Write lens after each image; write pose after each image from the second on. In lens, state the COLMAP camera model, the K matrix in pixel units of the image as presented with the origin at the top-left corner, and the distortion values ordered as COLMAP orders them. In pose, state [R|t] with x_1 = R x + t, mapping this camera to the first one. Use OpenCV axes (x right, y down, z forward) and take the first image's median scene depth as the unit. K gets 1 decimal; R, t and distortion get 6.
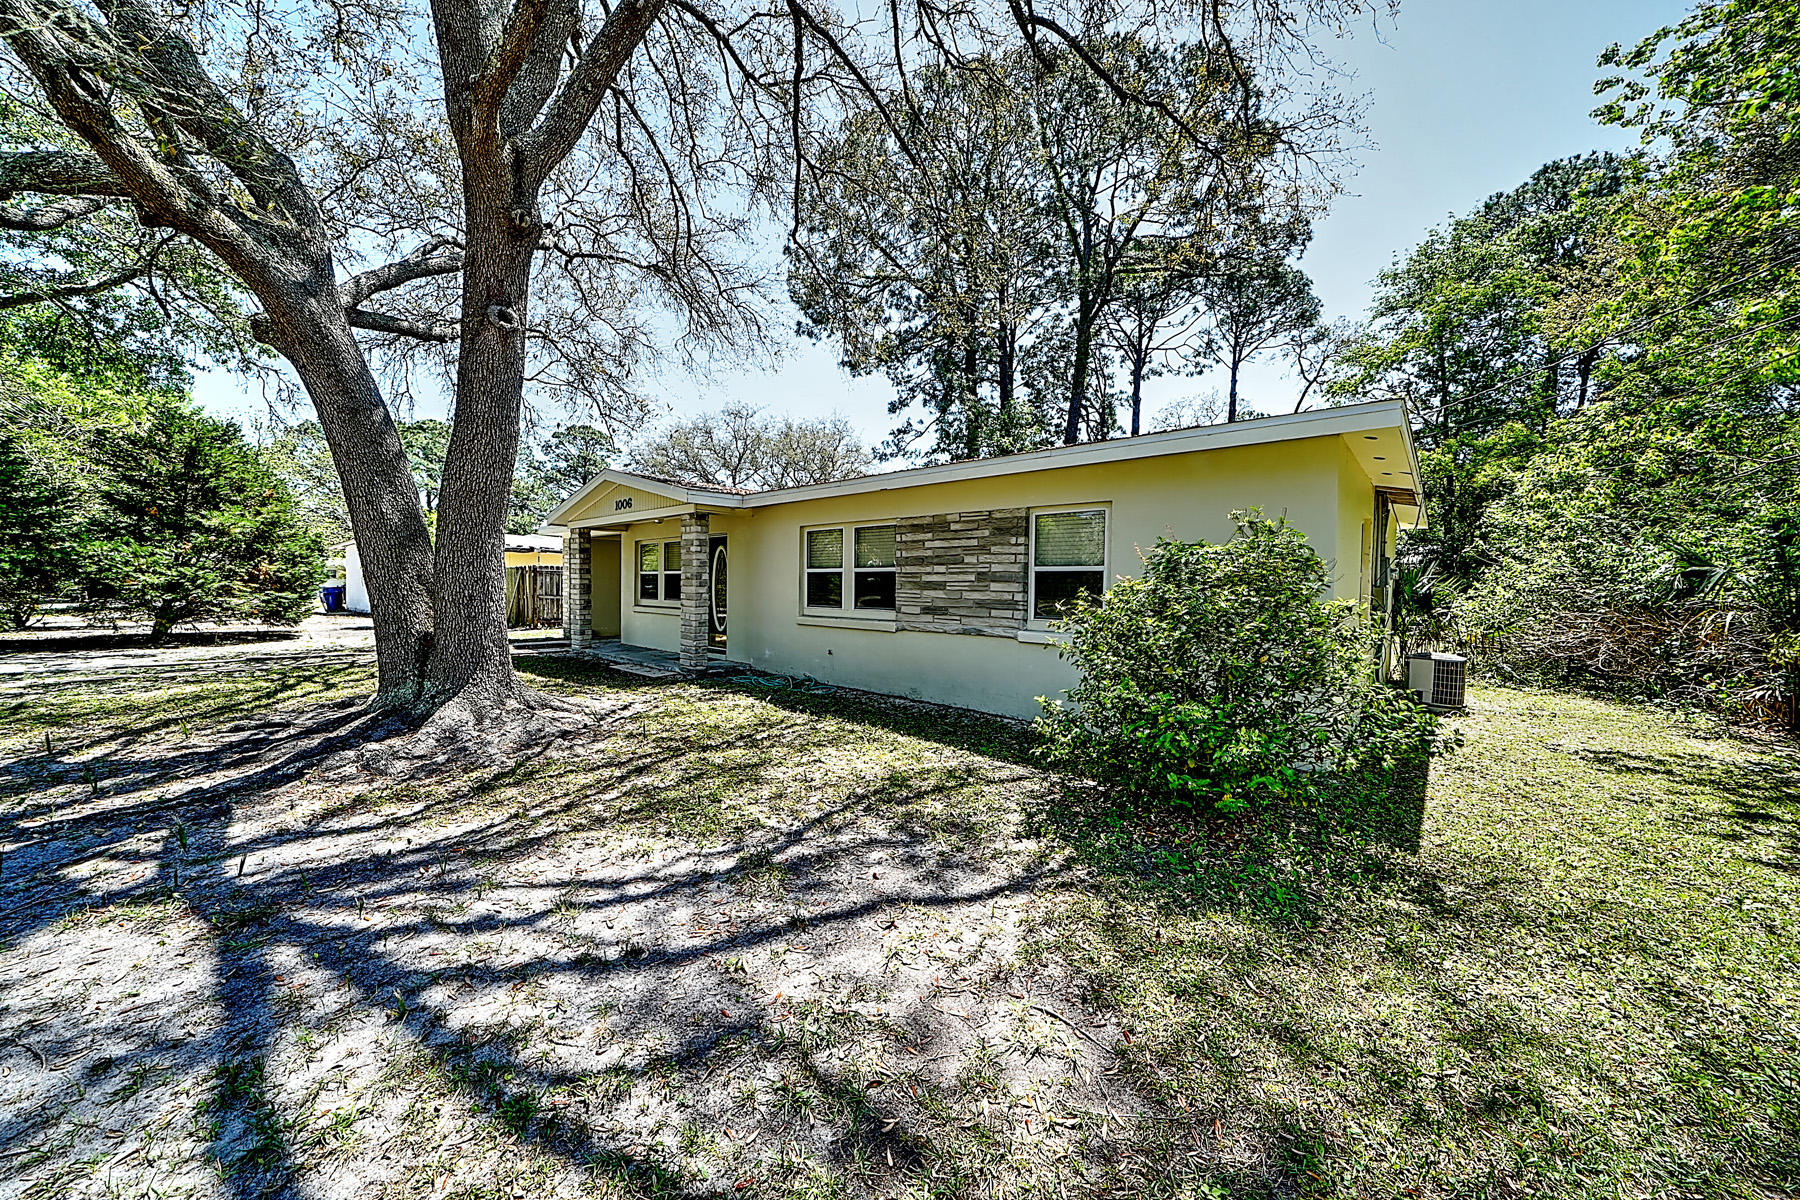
lens RADIAL K [[606.5, 0, 896.0], [0, 606.5, 587.8], [0, 0, 1]] dist [0.000616, 0.000016]
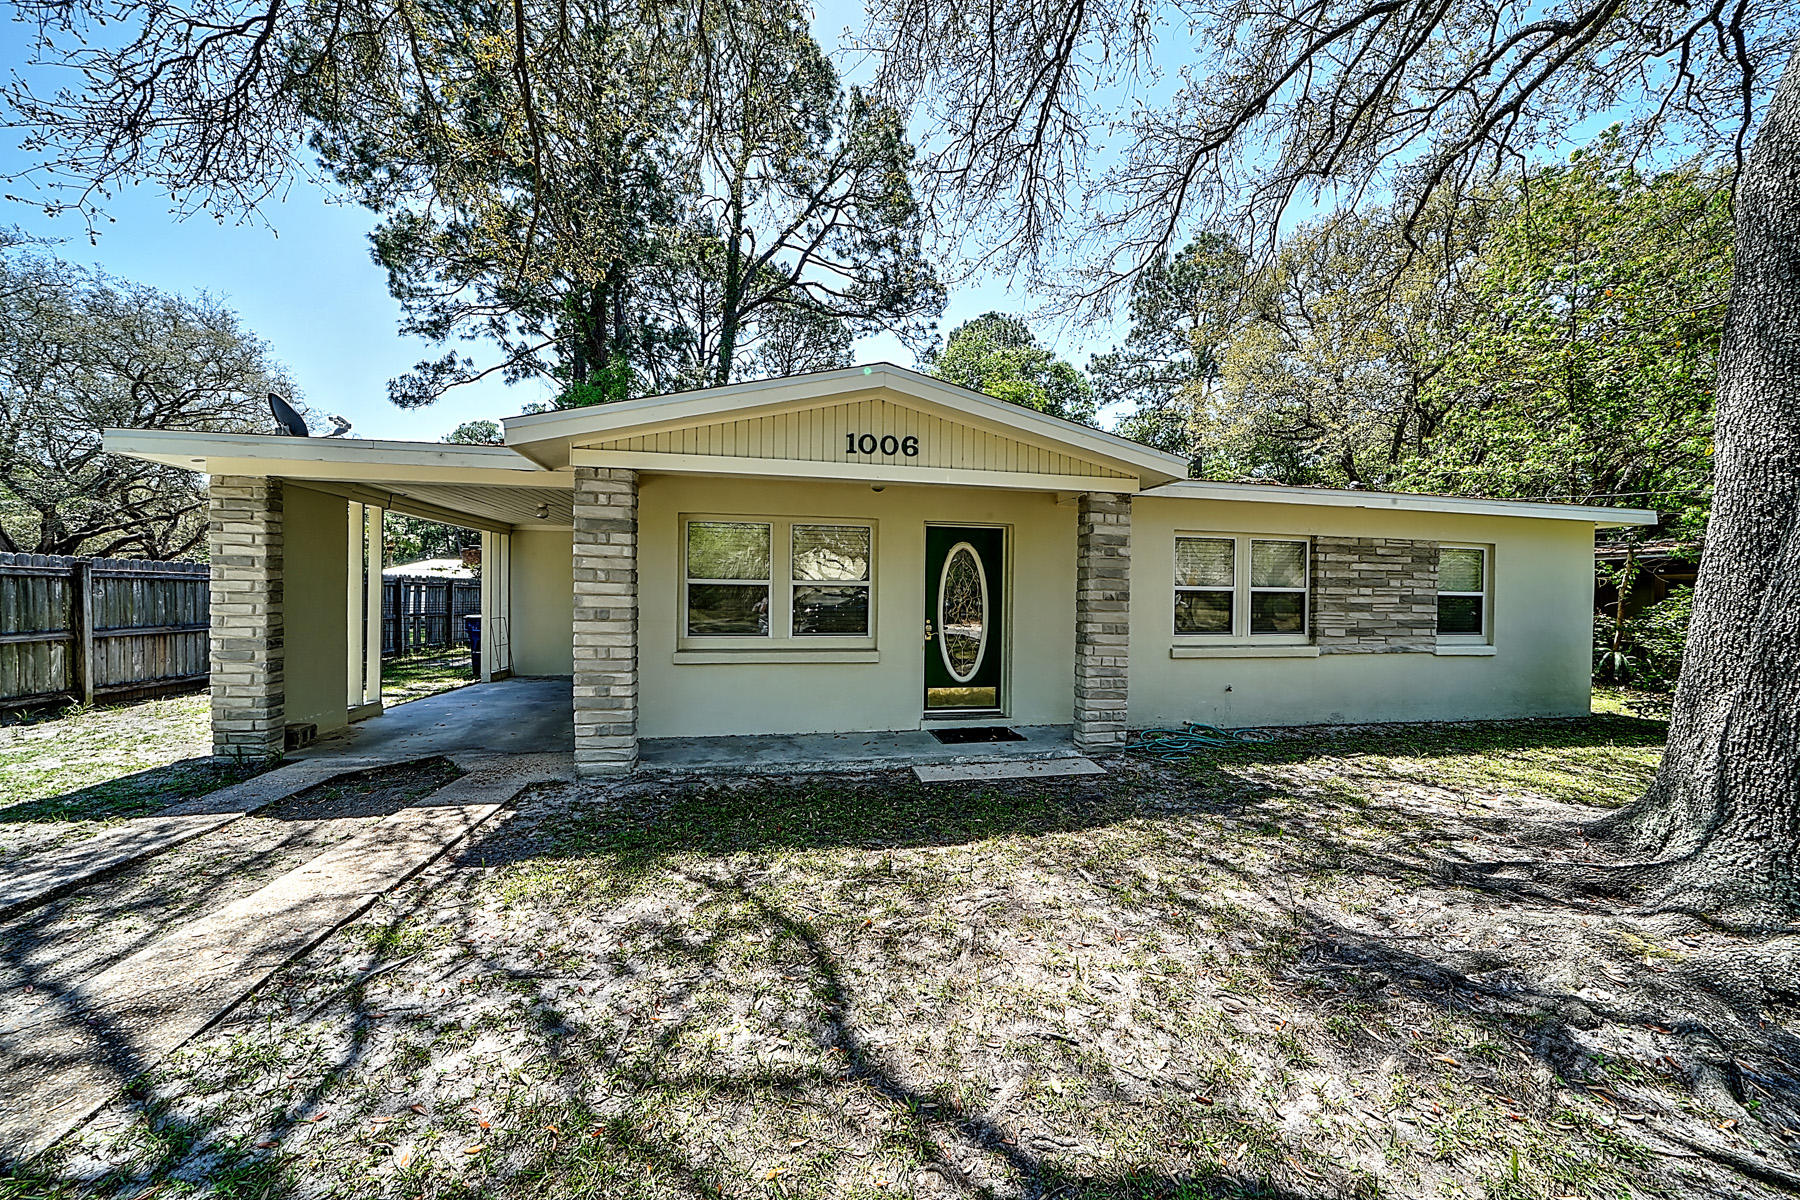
lens RADIAL K [[606.5, 0, 901.3], [0, 606.5, 602.5], [0, 0, 1]] dist [0.000616, 0.000016]
pose [[0.597511, -0.007578, 0.801825, -1.208886], [0.000622, 0.999959, 0.008987, -0.021711], [-0.801860, -0.004871, 0.597492, 1.011726]]
